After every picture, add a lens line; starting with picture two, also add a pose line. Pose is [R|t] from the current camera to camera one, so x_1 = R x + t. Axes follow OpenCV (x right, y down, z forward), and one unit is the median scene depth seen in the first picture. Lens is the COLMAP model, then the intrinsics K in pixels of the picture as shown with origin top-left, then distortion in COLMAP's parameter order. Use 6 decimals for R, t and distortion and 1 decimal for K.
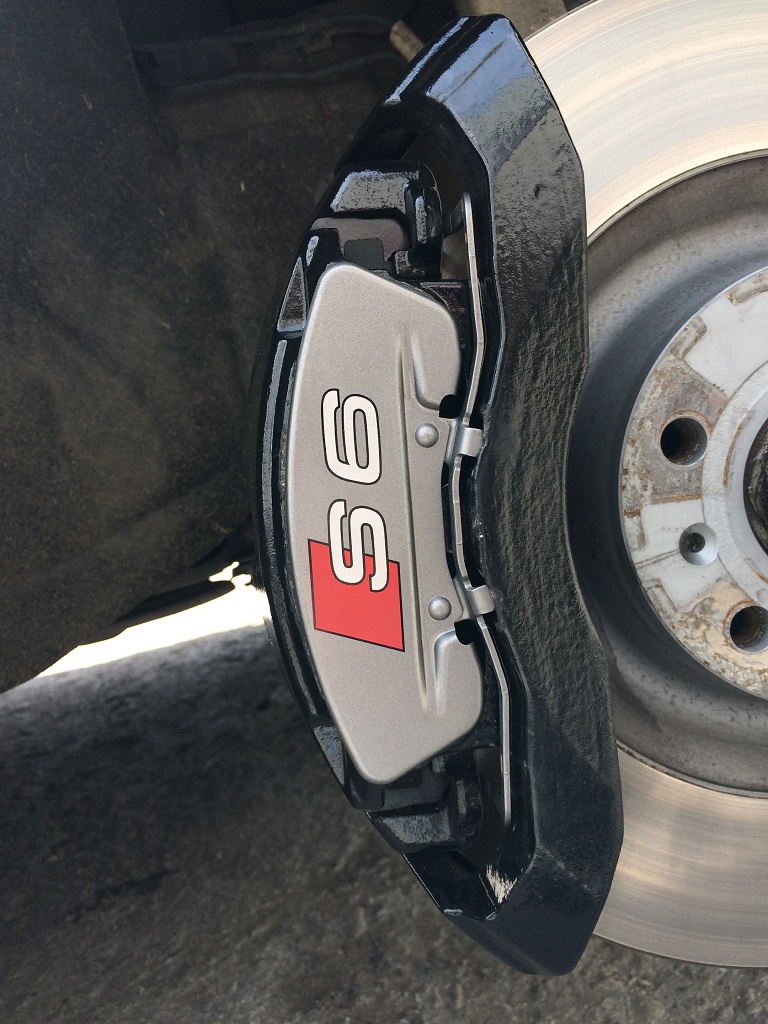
lens RADIAL K [[860.5, 0, 402.4], [0, 860.5, 498.4], [0, 0, 1]] dist [0.071416, -0.114138]
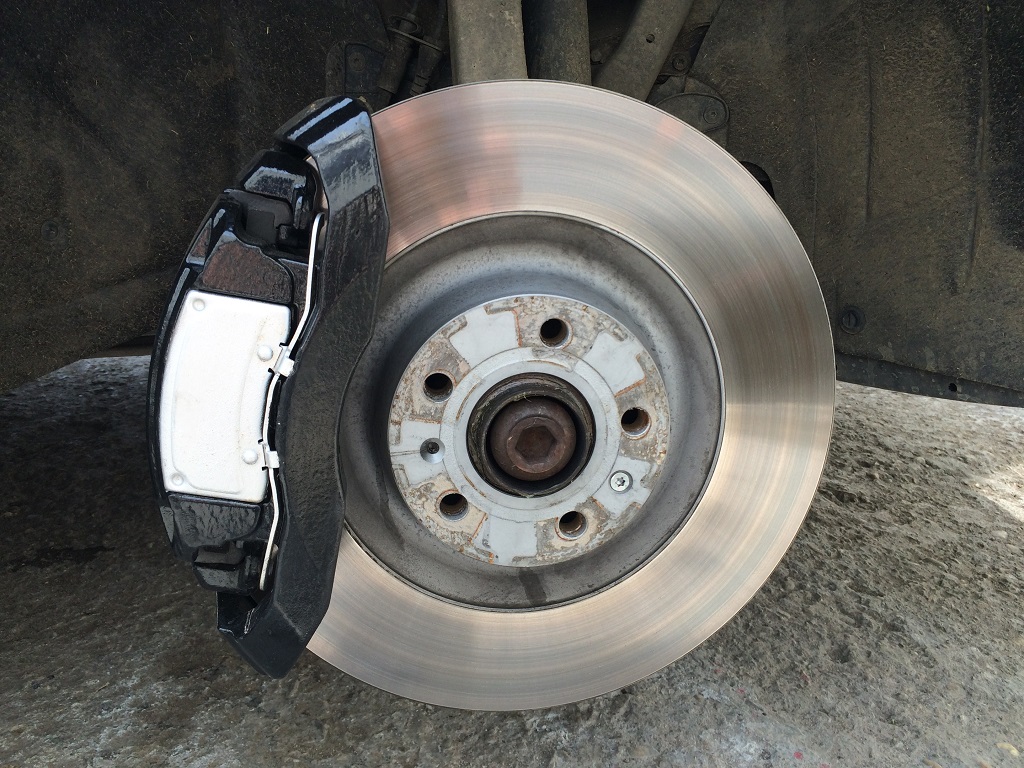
lens RADIAL K [[860.5, 0, 533.1], [0, 860.5, 360.9], [0, 0, 1]] dist [0.071416, -0.114138]
pose [[0.962289, 0.246323, 0.115435, 0.149256], [-0.259610, 0.958326, 0.119220, -0.174019], [-0.081258, -0.144693, 0.986134, -0.287008]]
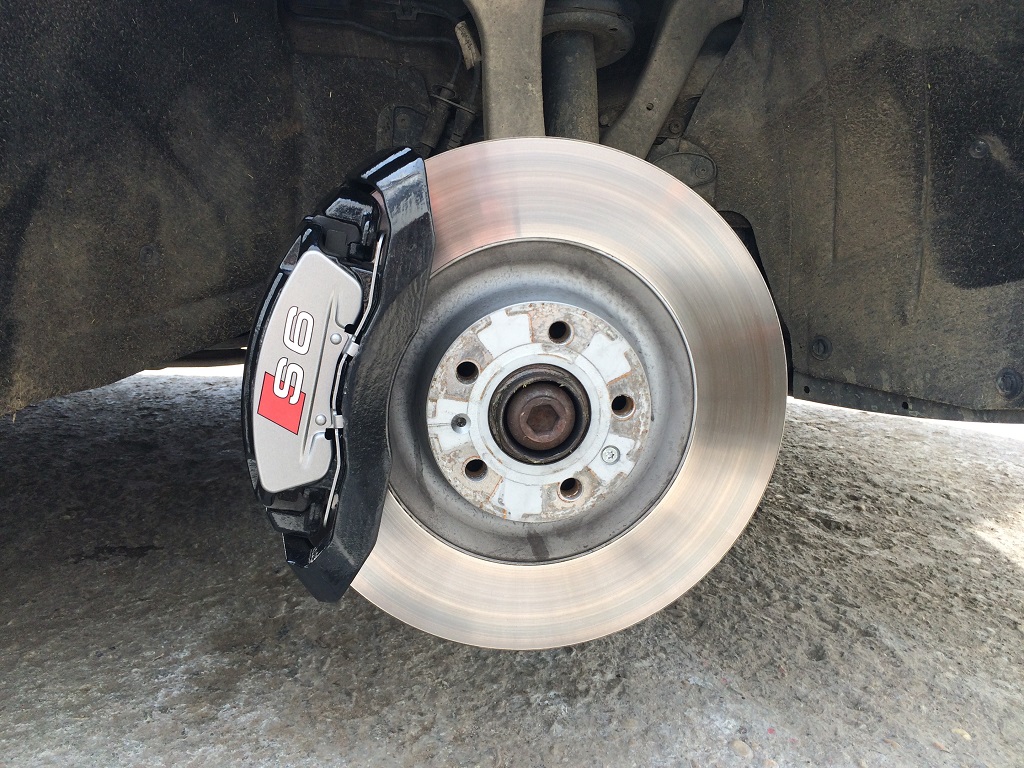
lens RADIAL K [[860.5, 0, 529.8], [0, 860.5, 361.3], [0, 0, 1]] dist [0.071416, -0.114138]
pose [[0.957851, 0.276806, 0.076811, 0.151739], [-0.281655, 0.957536, 0.061607, -0.128830], [-0.056496, -0.080645, 0.995141, -0.505593]]
